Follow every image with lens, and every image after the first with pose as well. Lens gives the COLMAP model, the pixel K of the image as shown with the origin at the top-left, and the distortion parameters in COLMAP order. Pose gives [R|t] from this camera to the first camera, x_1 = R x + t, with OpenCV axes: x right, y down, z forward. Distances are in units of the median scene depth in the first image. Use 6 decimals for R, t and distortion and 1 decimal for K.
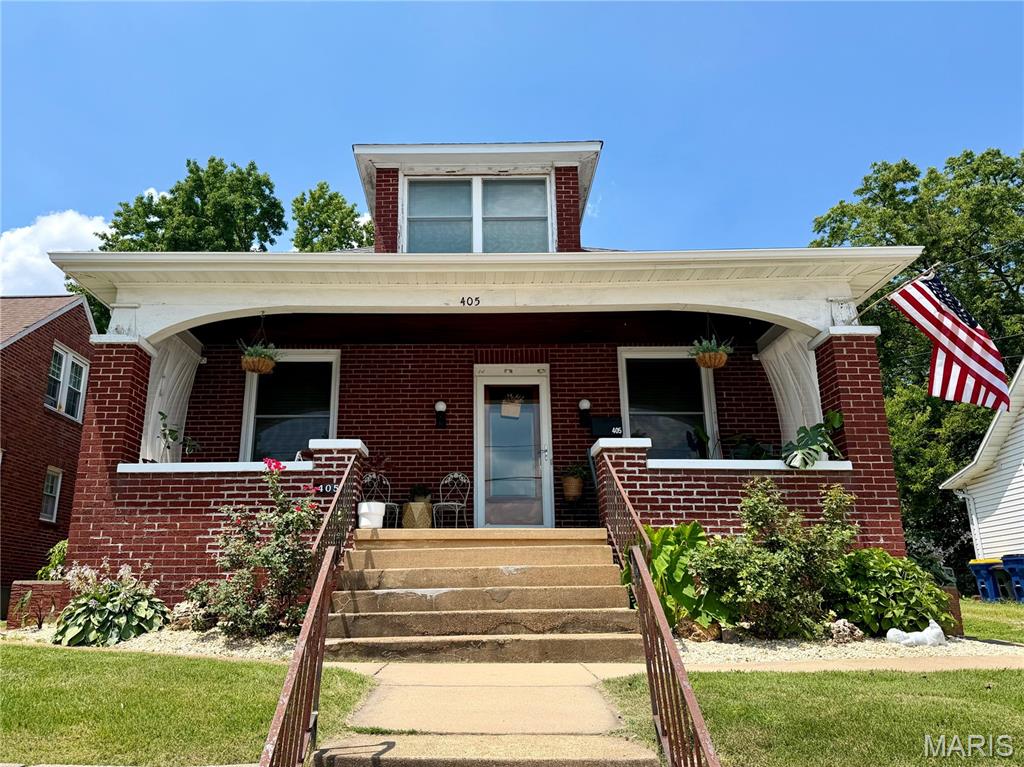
lens RADIAL K [[724.5, 0, 510.6], [0, 724.5, 392.8], [0, 0, 1]] dist [0.140880, -0.266865]
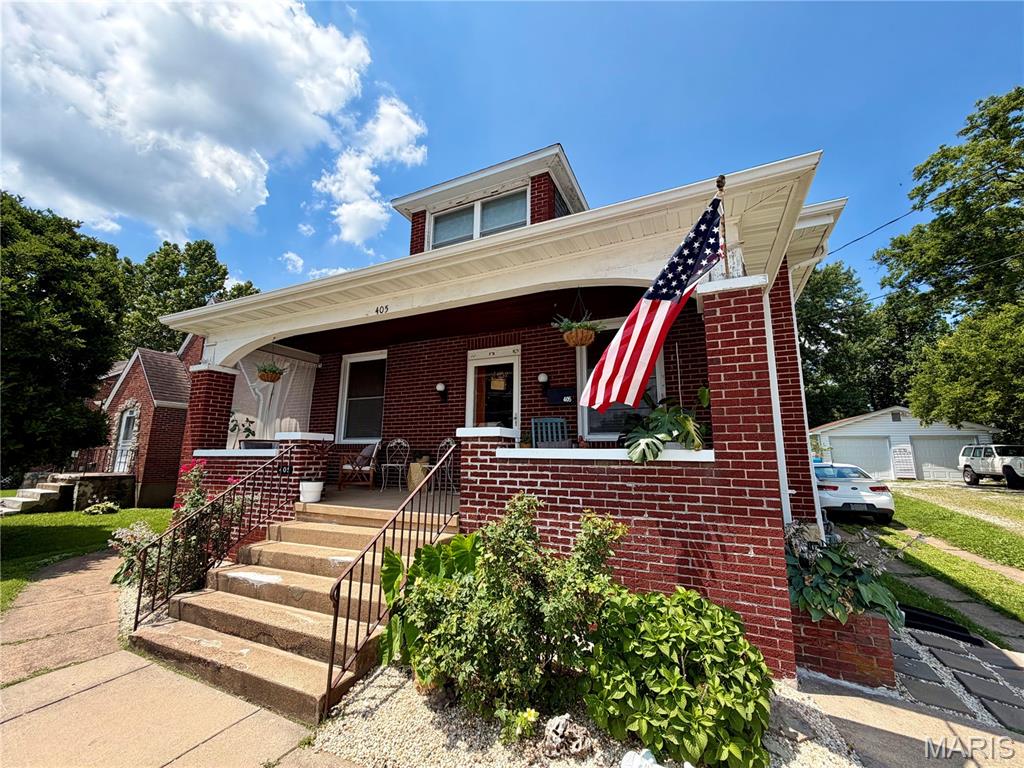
lens RADIAL K [[407.6, 0, 540.9], [0, 407.6, 381.3], [0, 0, 1]] dist [-0.001218, -0.000127]
pose [[0.907879, -0.062398, -0.414563, 0.474998], [0.102812, 0.991803, 0.075874, -0.036120], [0.406431, -0.111506, 0.906852, 0.518557]]
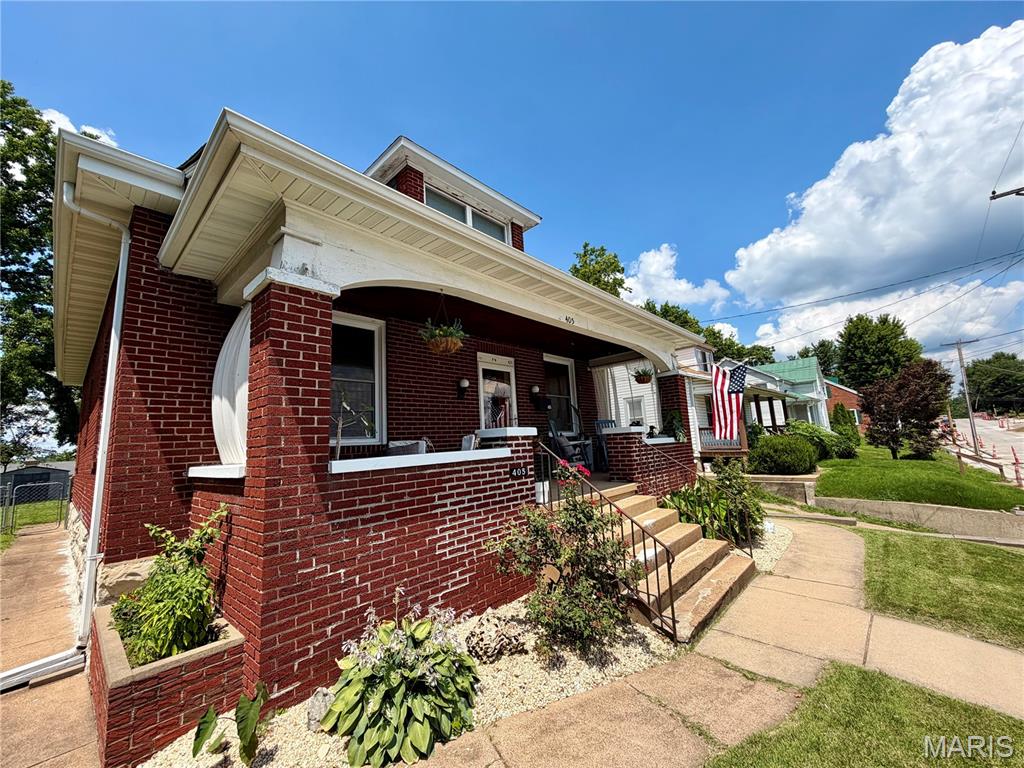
lens RADIAL K [[388.3, 0, 512.0], [0, 388.3, 384.0], [0, 0, 1]] dist [-0.000177, -0.000057]
pose [[0.695020, 0.080435, 0.714477, -0.667689], [-0.148976, 0.988268, 0.033661, -0.019230], [-0.703387, -0.129836, 0.698849, 0.593409]]
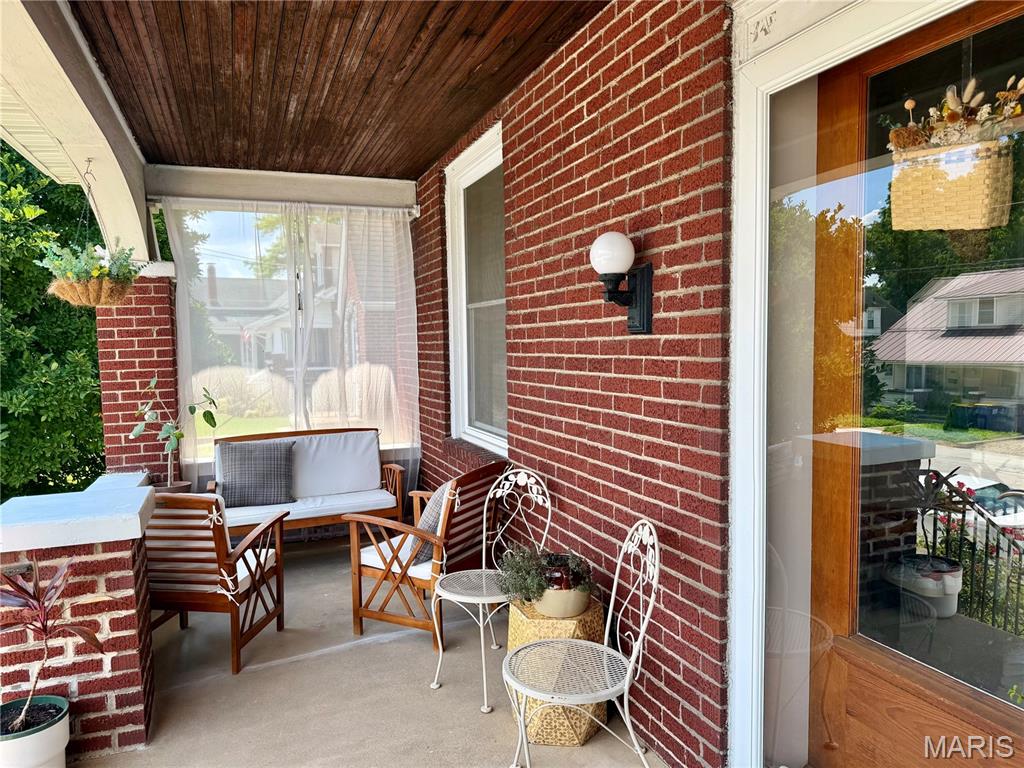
lens RADIAL K [[724.5, 0, 510.6], [0, 724.5, 393.3], [0, 0, 1]] dist [0.140880, -0.266865]
pose [[0.337856, 0.070796, -0.938531, 0.173055], [0.269247, 0.948225, 0.168452, 0.016441], [0.901864, -0.309610, 0.301302, 1.112854]]
